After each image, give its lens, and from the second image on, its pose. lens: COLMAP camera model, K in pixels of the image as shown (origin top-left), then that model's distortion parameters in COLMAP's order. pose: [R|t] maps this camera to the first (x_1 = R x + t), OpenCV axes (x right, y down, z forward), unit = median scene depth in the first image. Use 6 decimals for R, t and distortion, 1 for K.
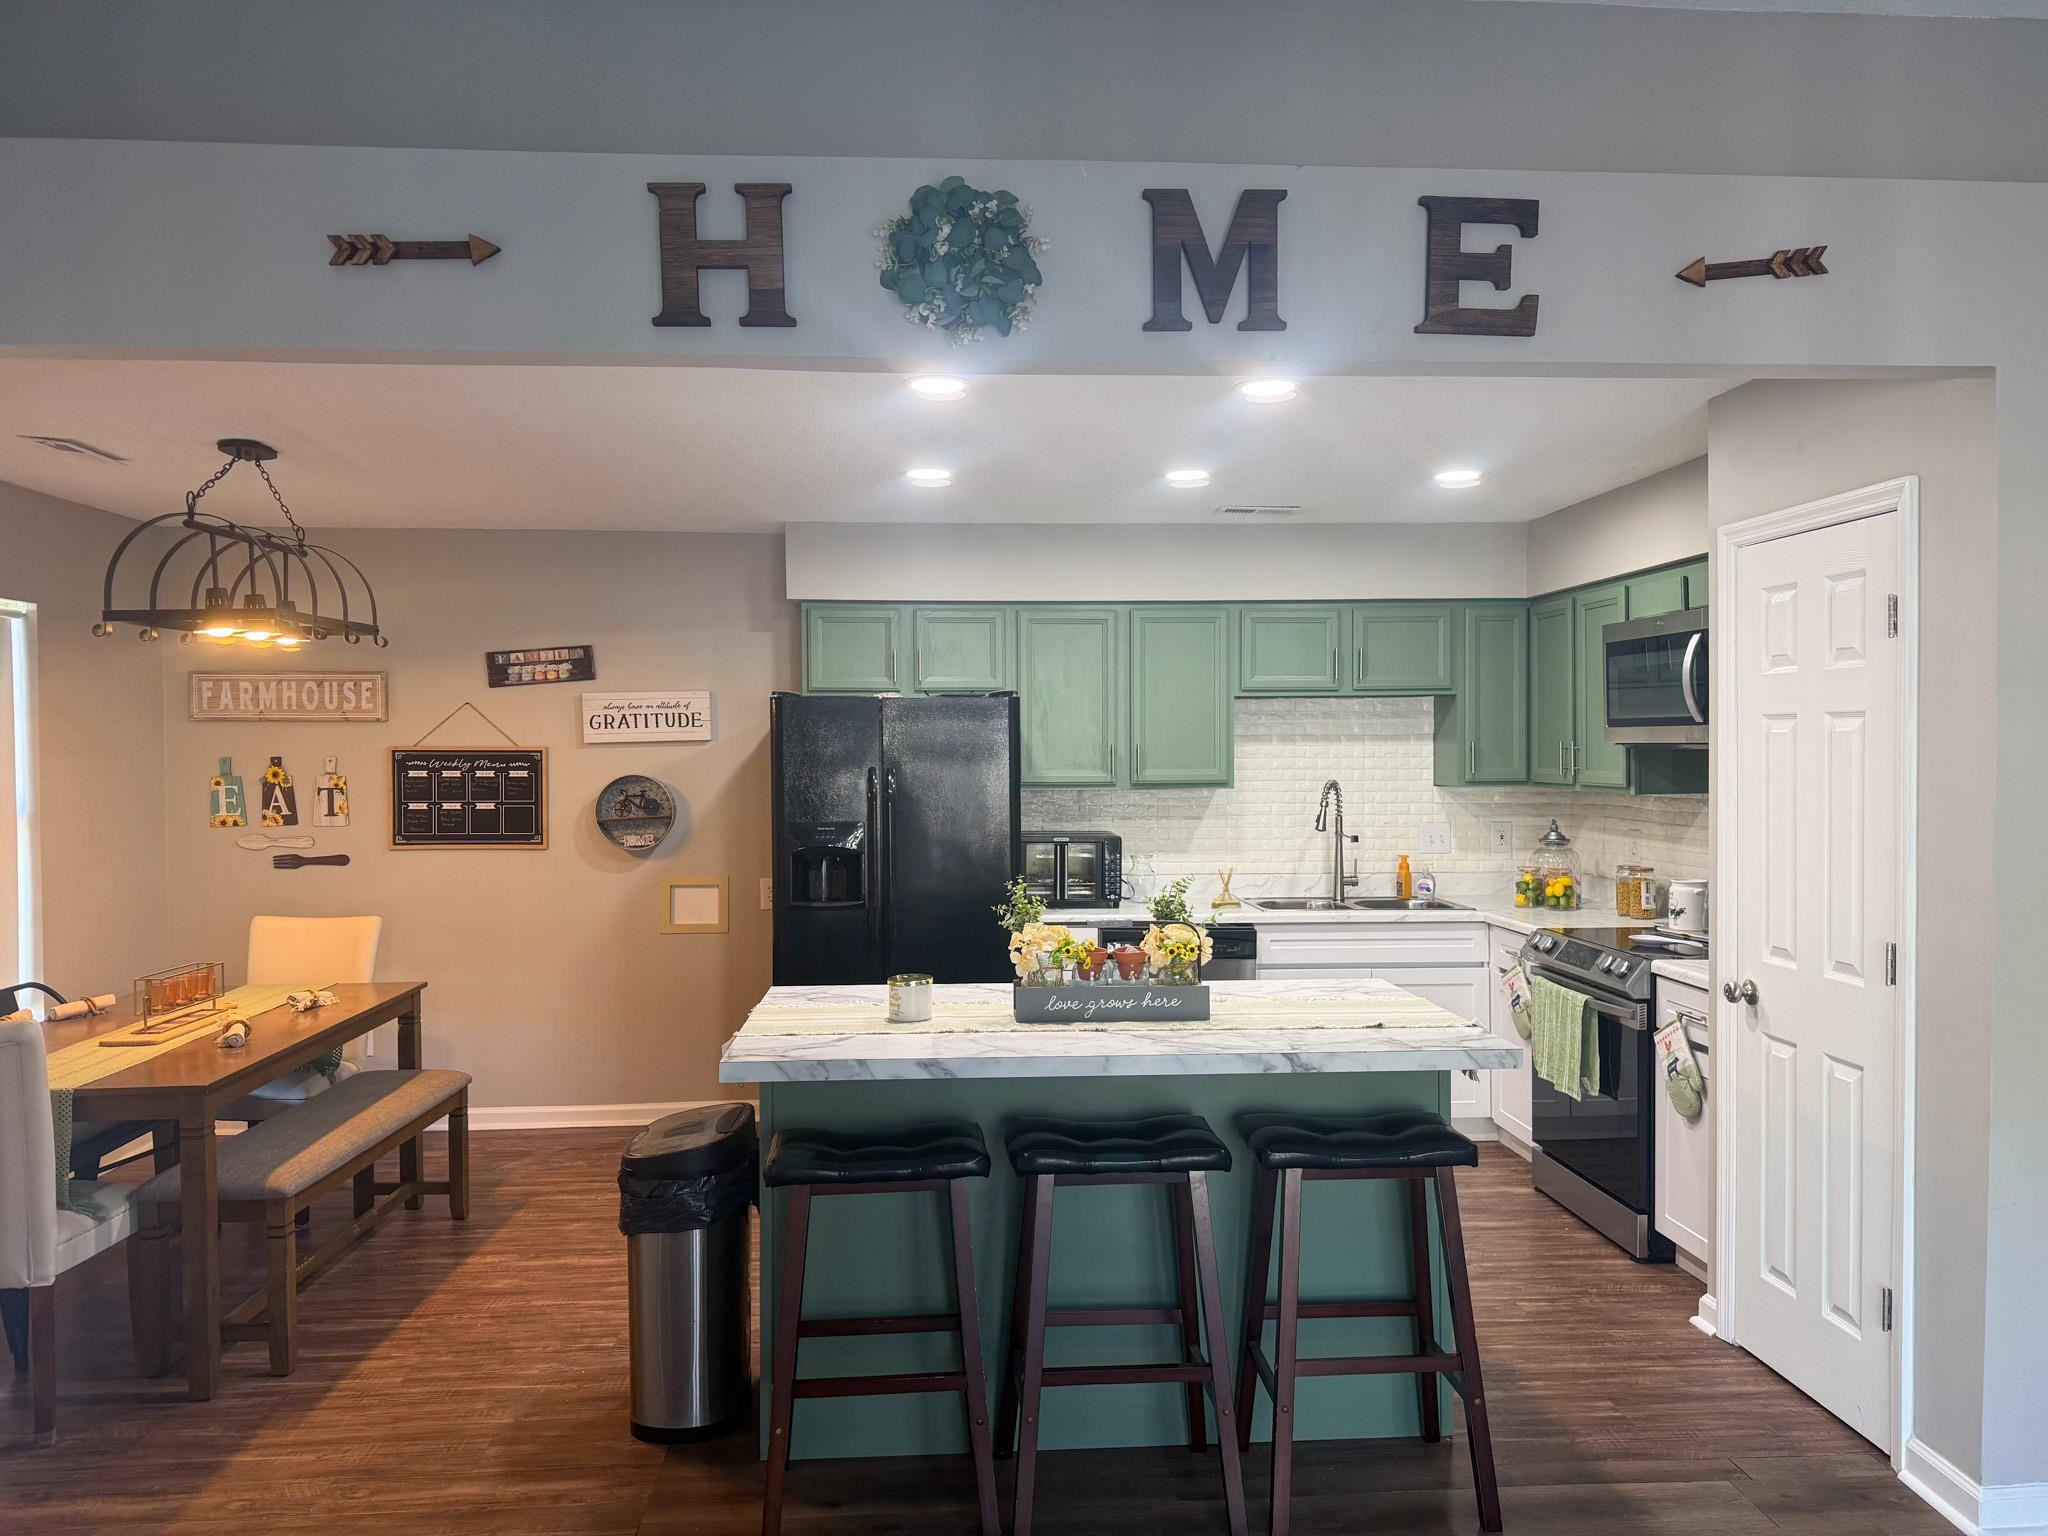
lens RADIAL K [[1421.4, 0, 1040.6], [0, 1421.4, 775.0], [0, 0, 1]] dist [0.103025, -0.161729]
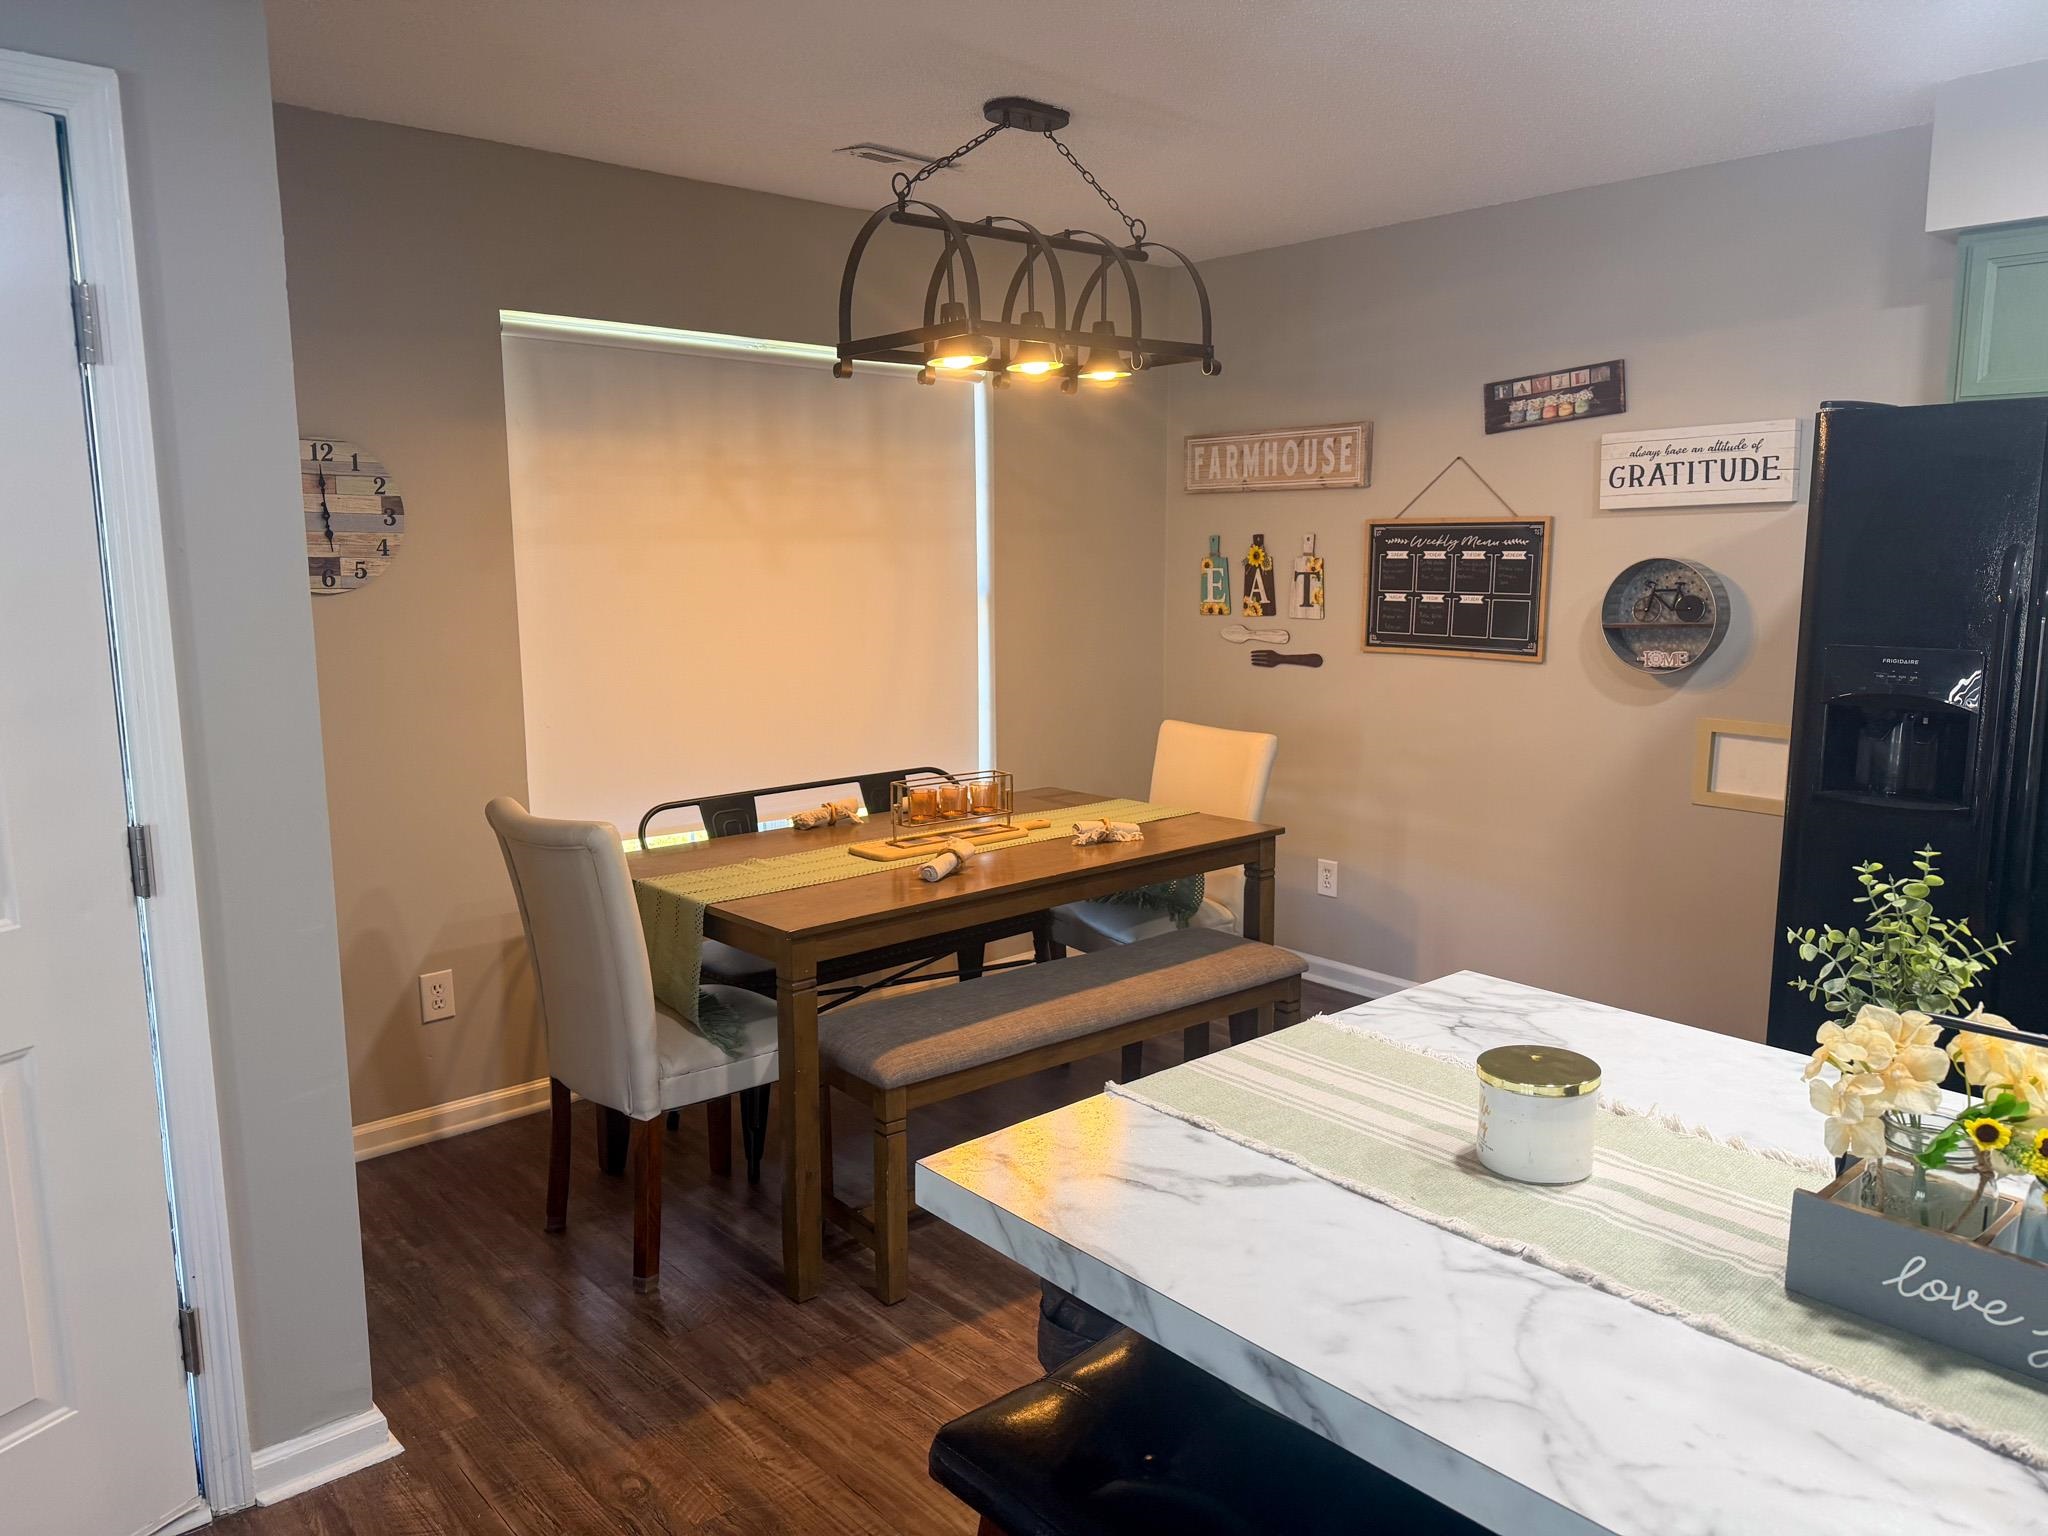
lens RADIAL K [[1421.4, 0, 1040.6], [0, 1421.4, 775.0], [0, 0, 1]] dist [0.103025, -0.161729]
pose [[0.608630, 0.127569, -0.783132, 0.069843], [-0.016380, 0.988801, 0.148341, 0.004964], [0.793285, -0.077457, 0.603903, 0.375122]]
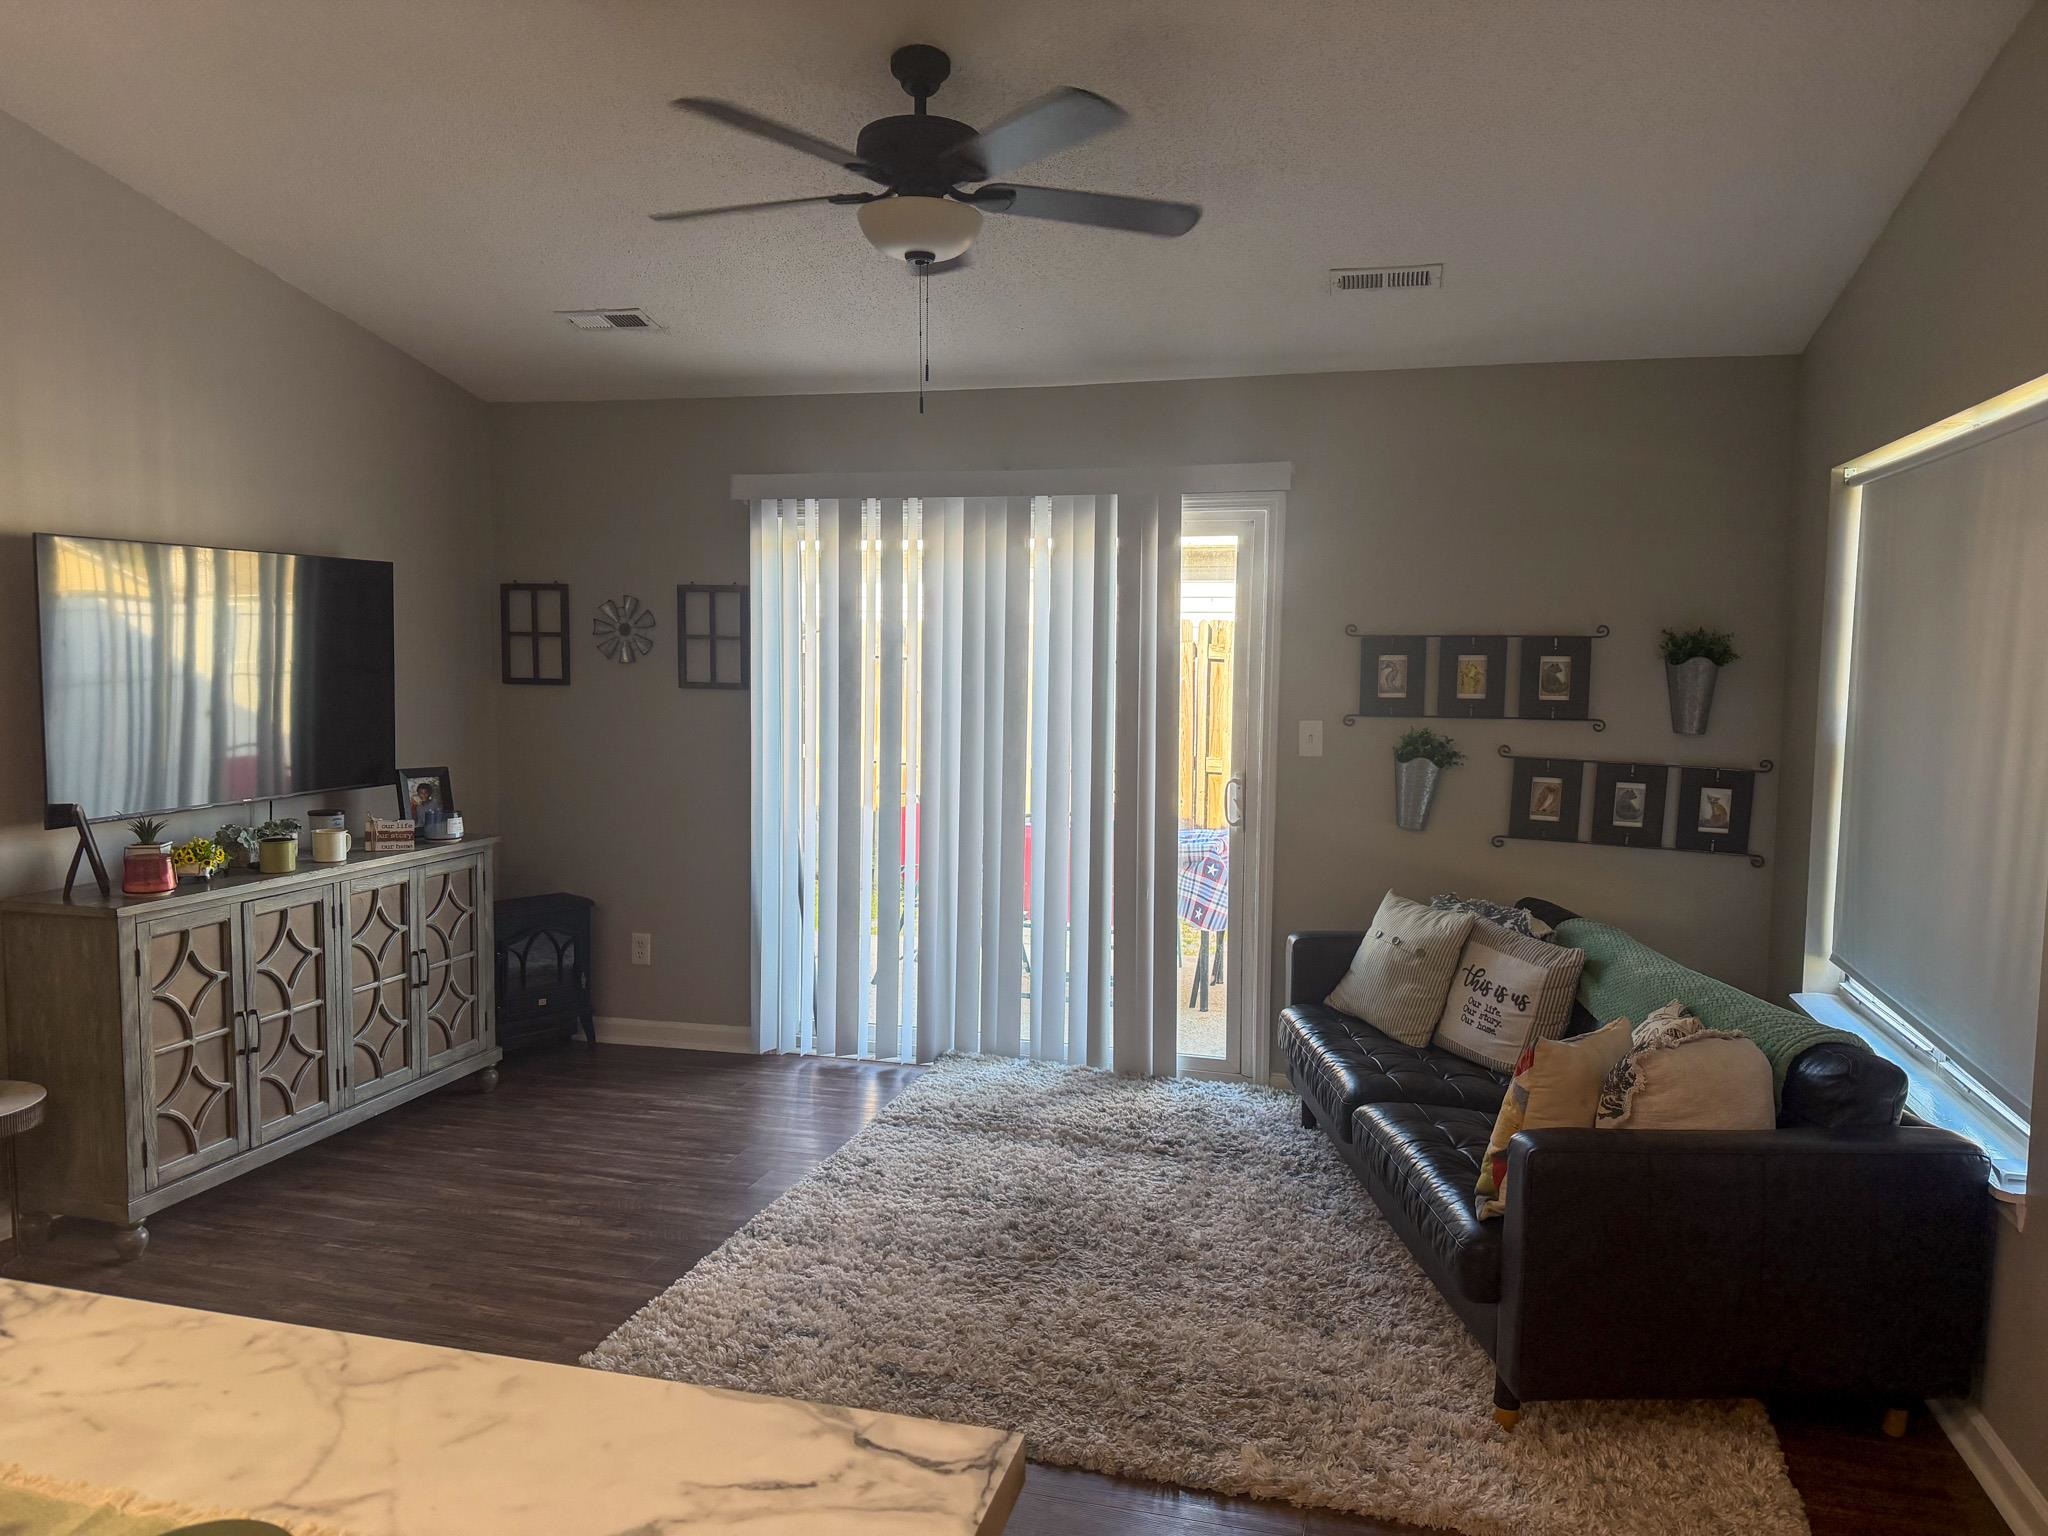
lens RADIAL K [[1421.4, 0, 1040.6], [0, 1421.4, 775.0], [0, 0, 1]] dist [0.103025, -0.161729]
pose [[-0.945763, -0.037823, 0.322649, -0.171202], [-0.004205, 0.994541, 0.104262, -0.010285], [-0.324831, 0.097251, -0.940759, 0.664211]]
